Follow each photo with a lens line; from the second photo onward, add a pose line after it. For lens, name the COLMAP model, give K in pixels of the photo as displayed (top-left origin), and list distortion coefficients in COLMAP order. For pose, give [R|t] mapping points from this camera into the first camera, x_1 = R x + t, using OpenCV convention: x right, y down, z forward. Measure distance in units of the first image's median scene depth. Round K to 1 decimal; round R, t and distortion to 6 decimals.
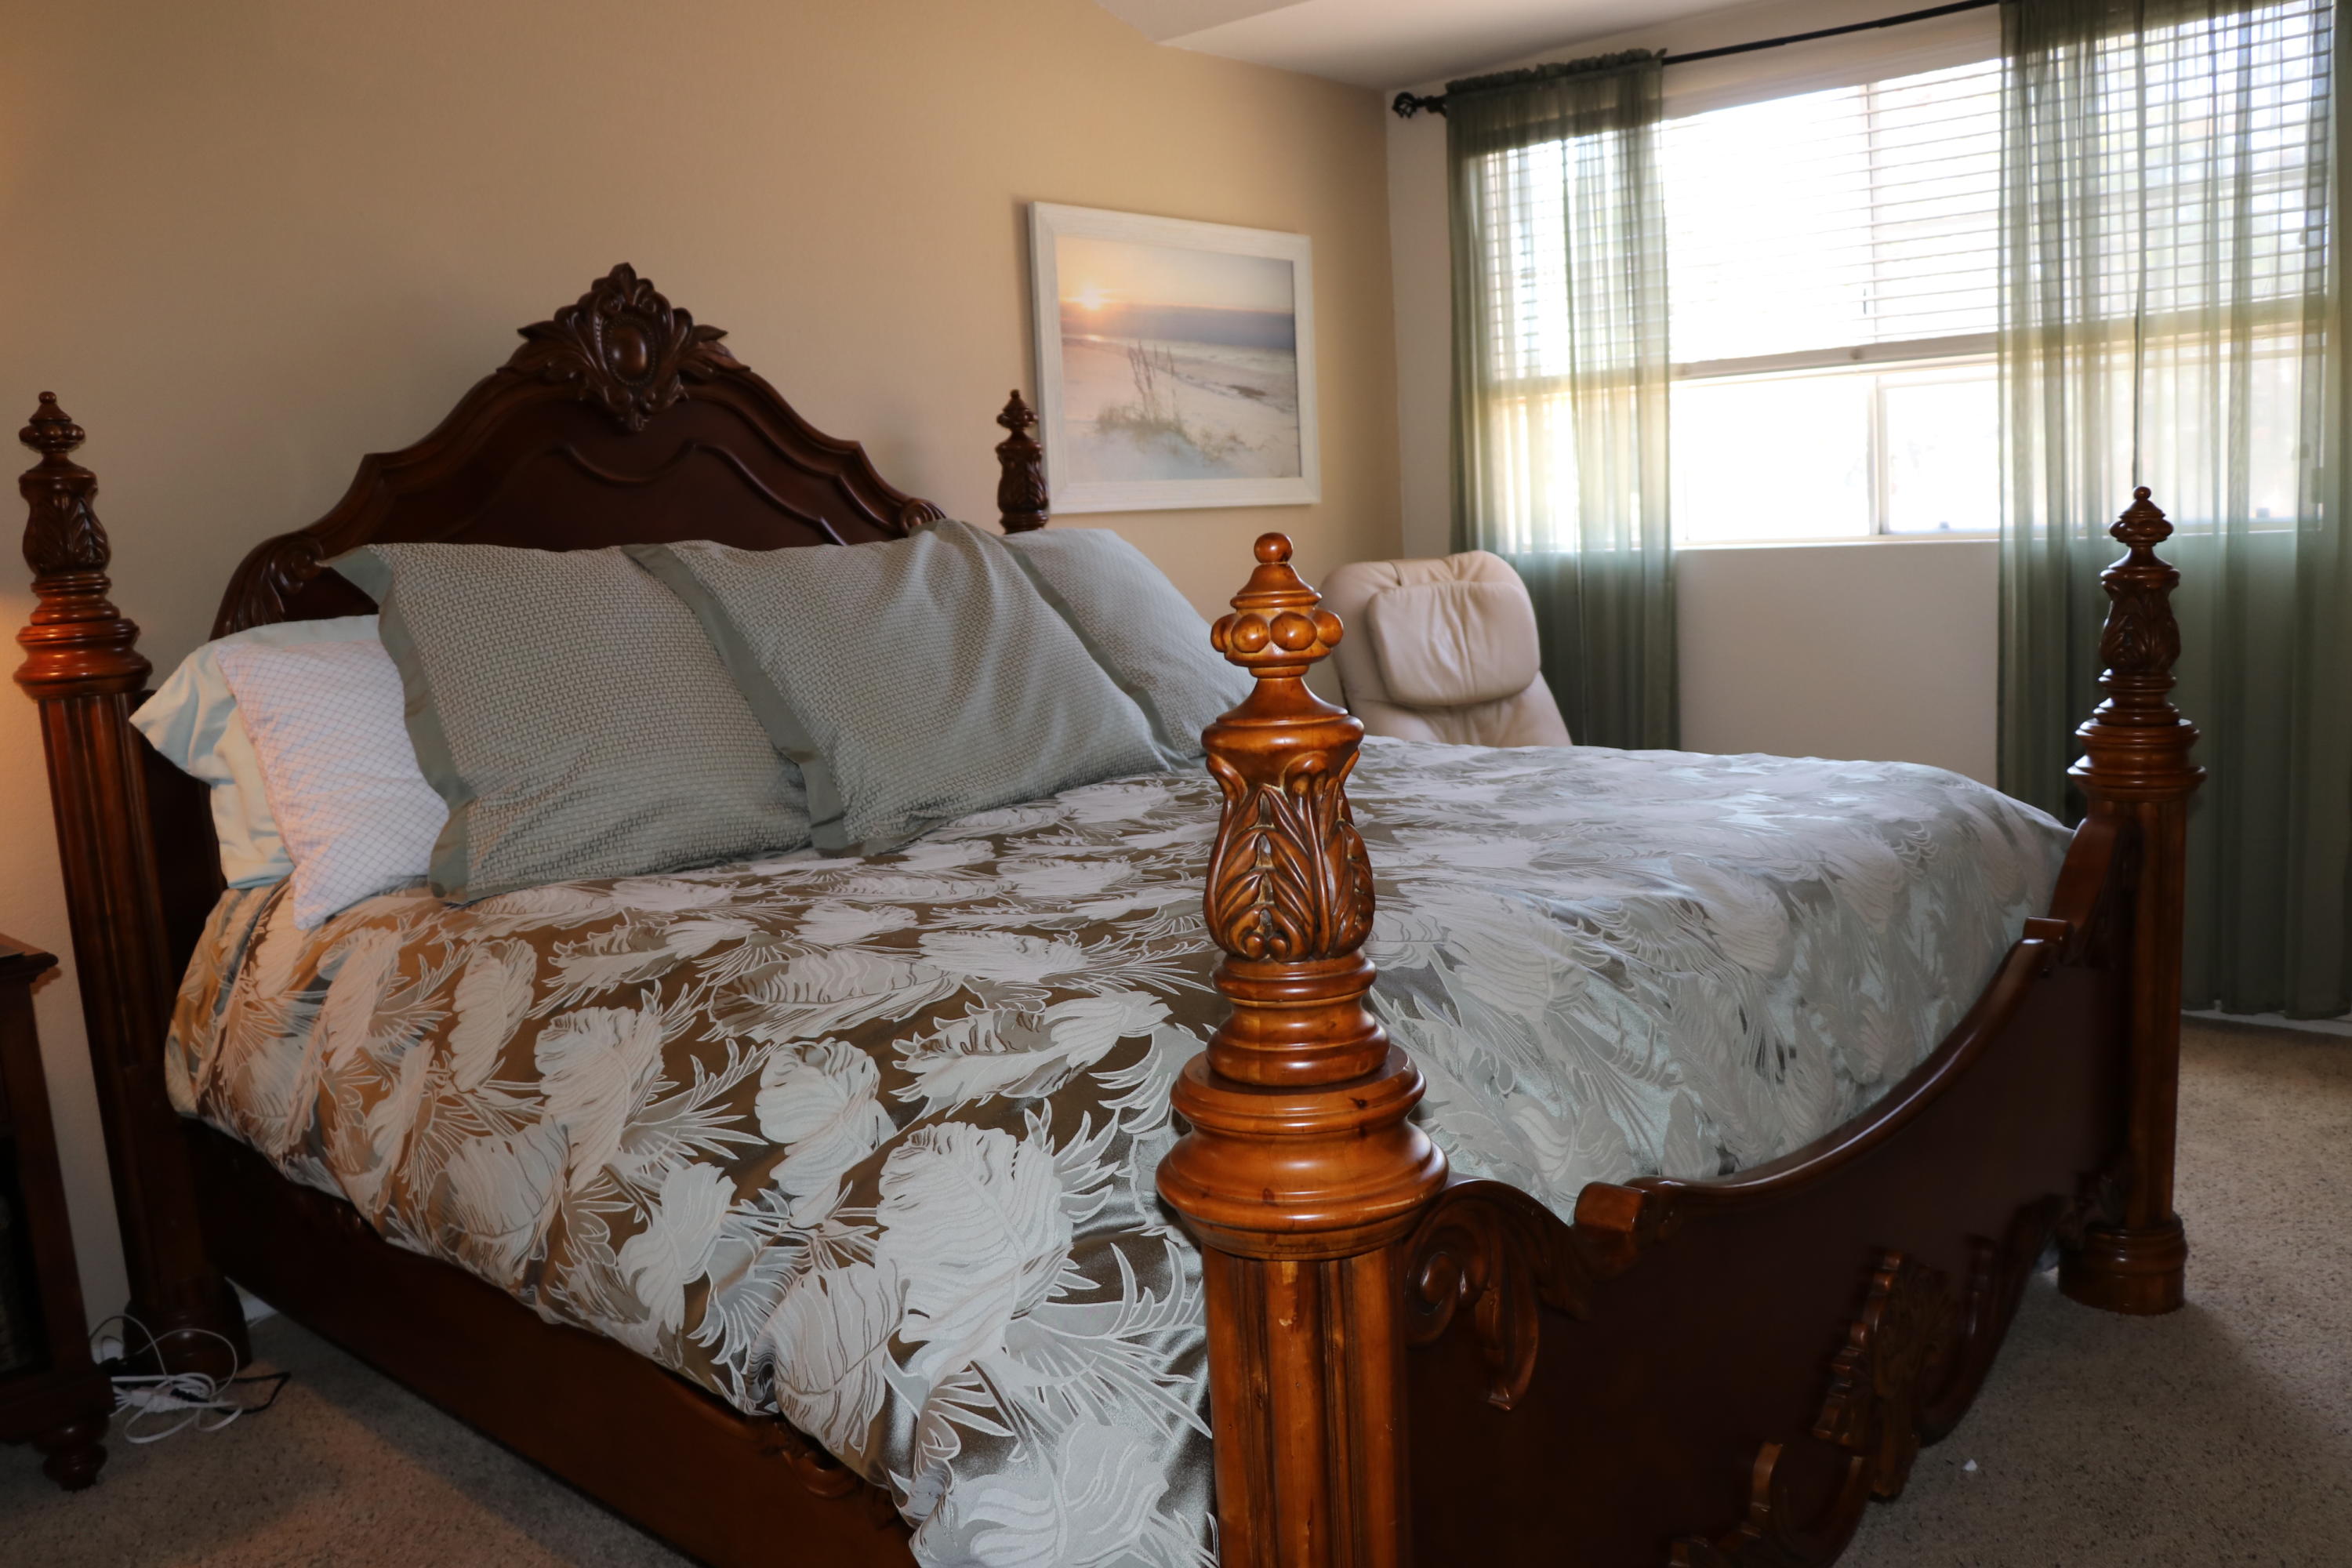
lens RADIAL K [[1886.6, 0, 1175.9], [0, 1886.6, 846.4], [0, 0, 1]] dist [-0.138753, 0.092895]
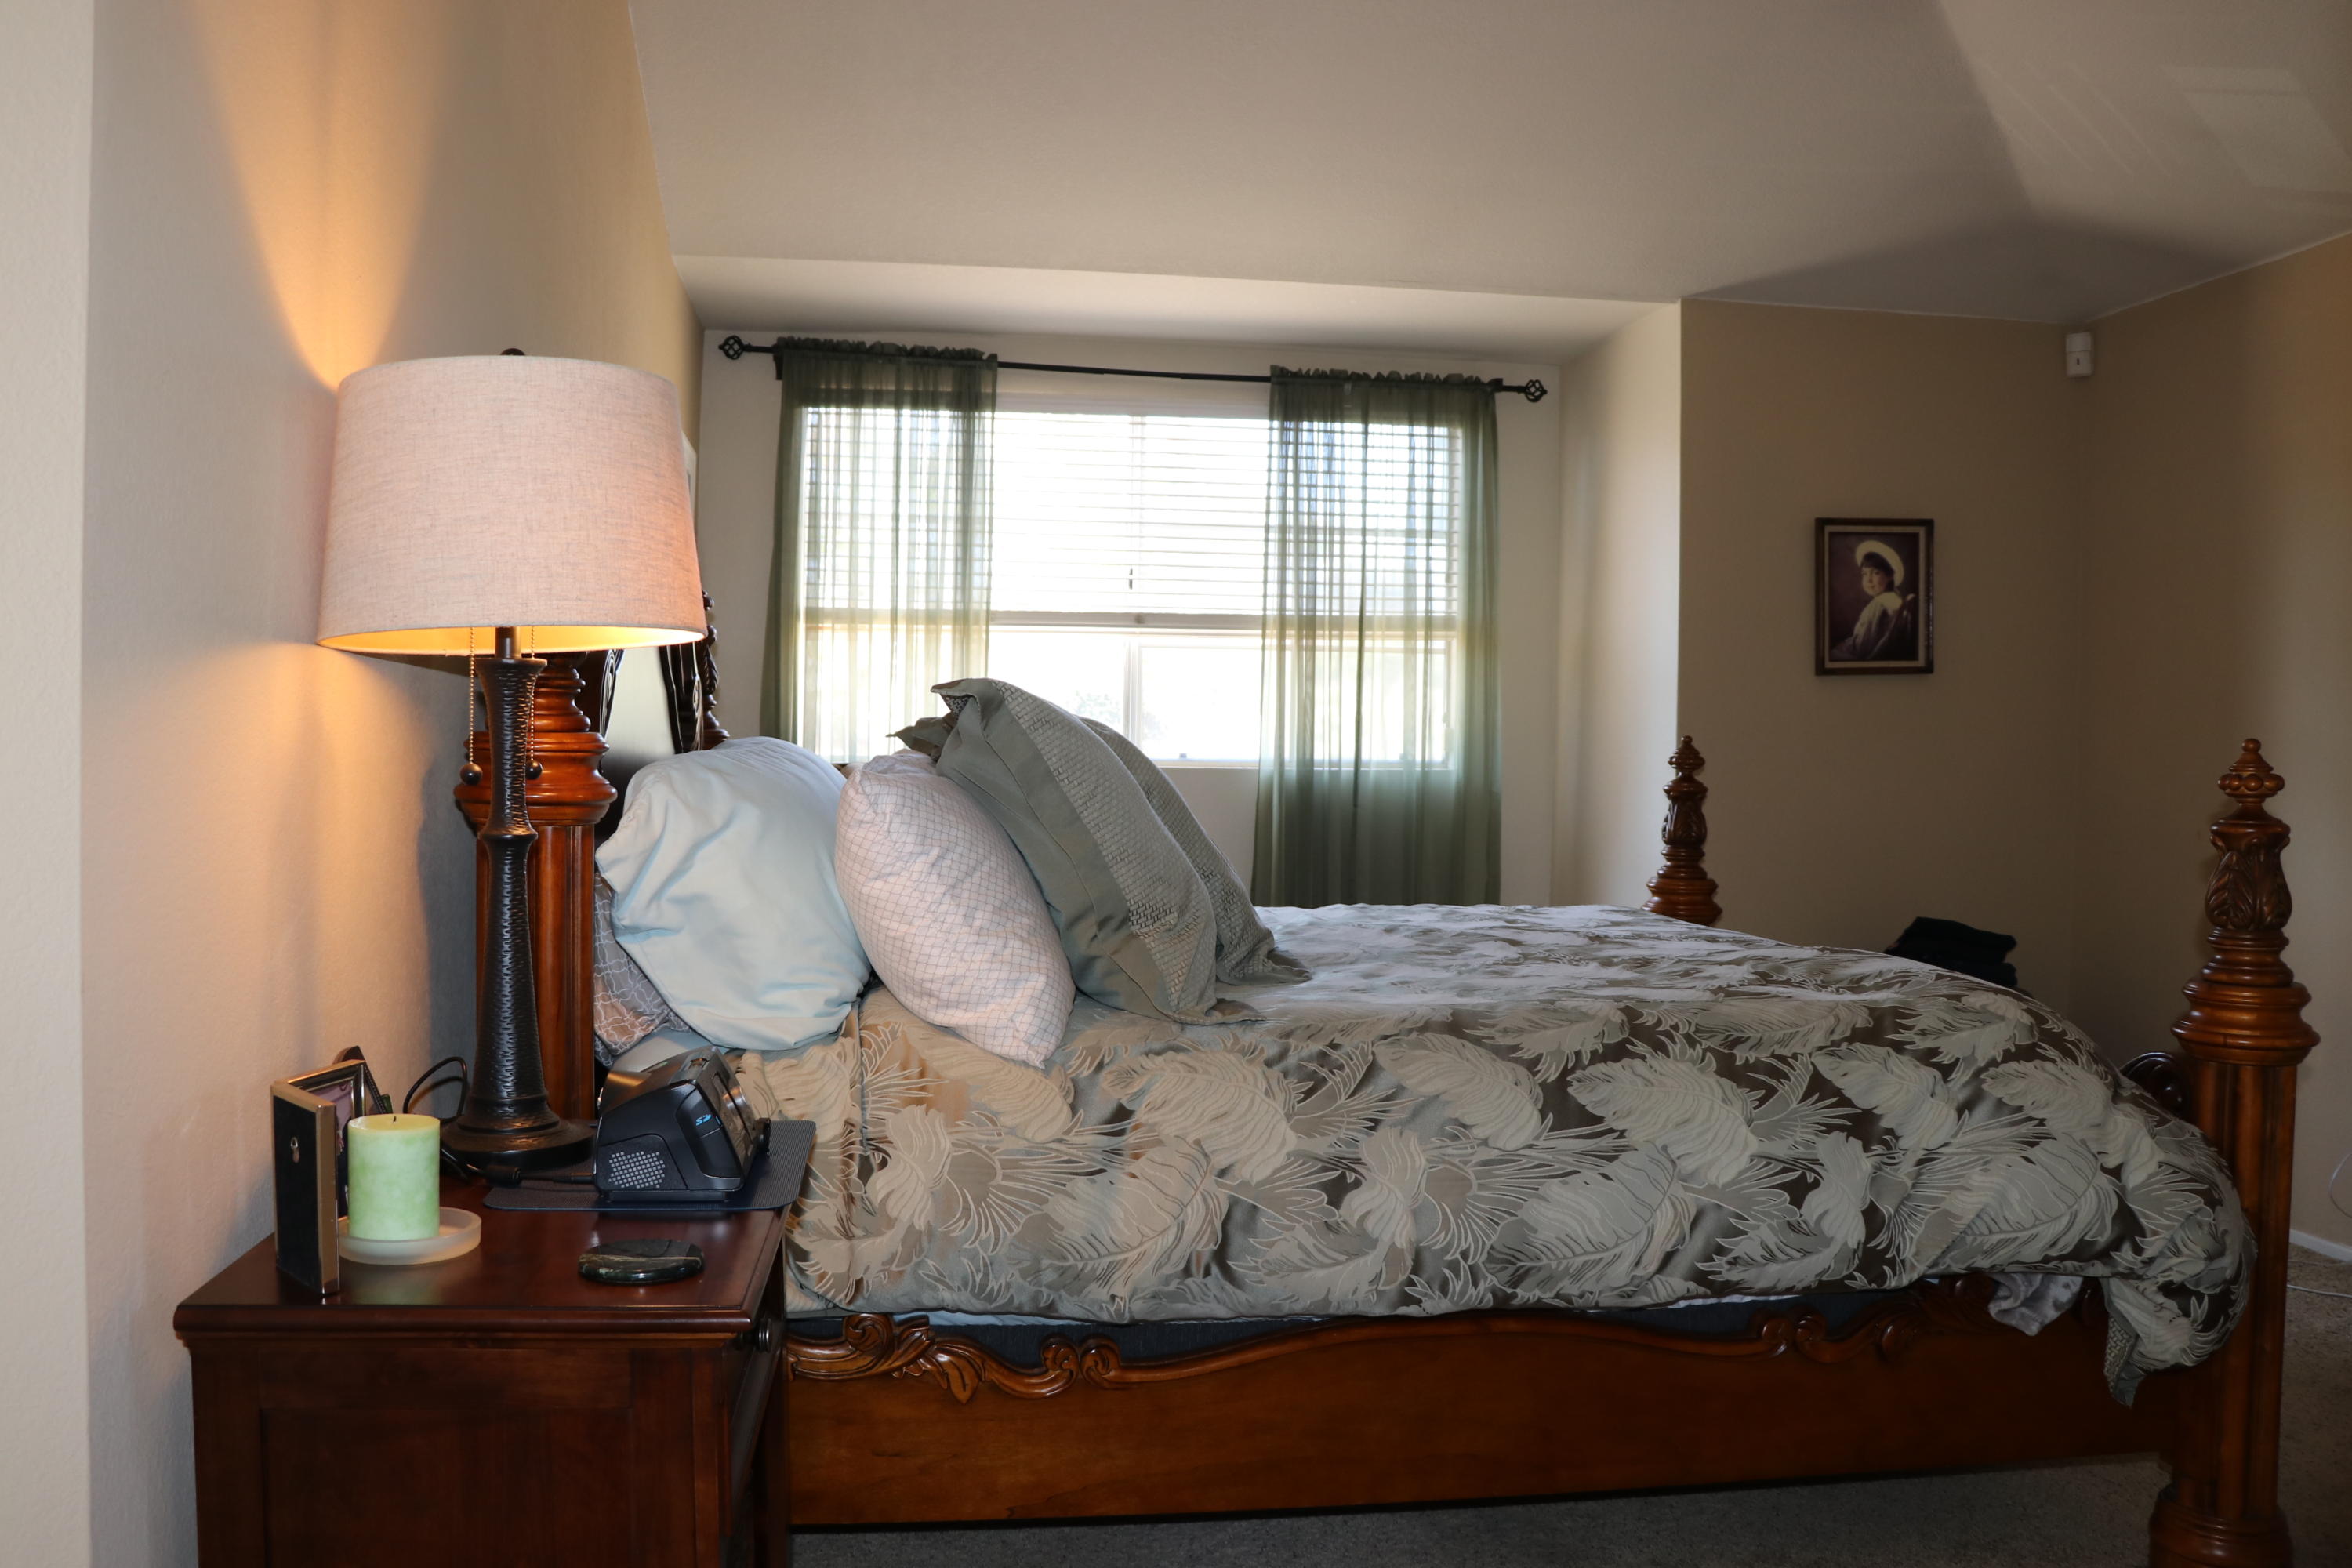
lens RADIAL K [[1942.5, 0, 1166.8], [0, 1942.5, 800.0], [0, 0, 1]] dist [-0.190088, 0.162535]
pose [[0.646049, 0.039681, 0.762263, -0.693794], [0.079566, 0.989706, -0.118957, 0.018391], [-0.759137, 0.137503, 0.636242, 0.165048]]
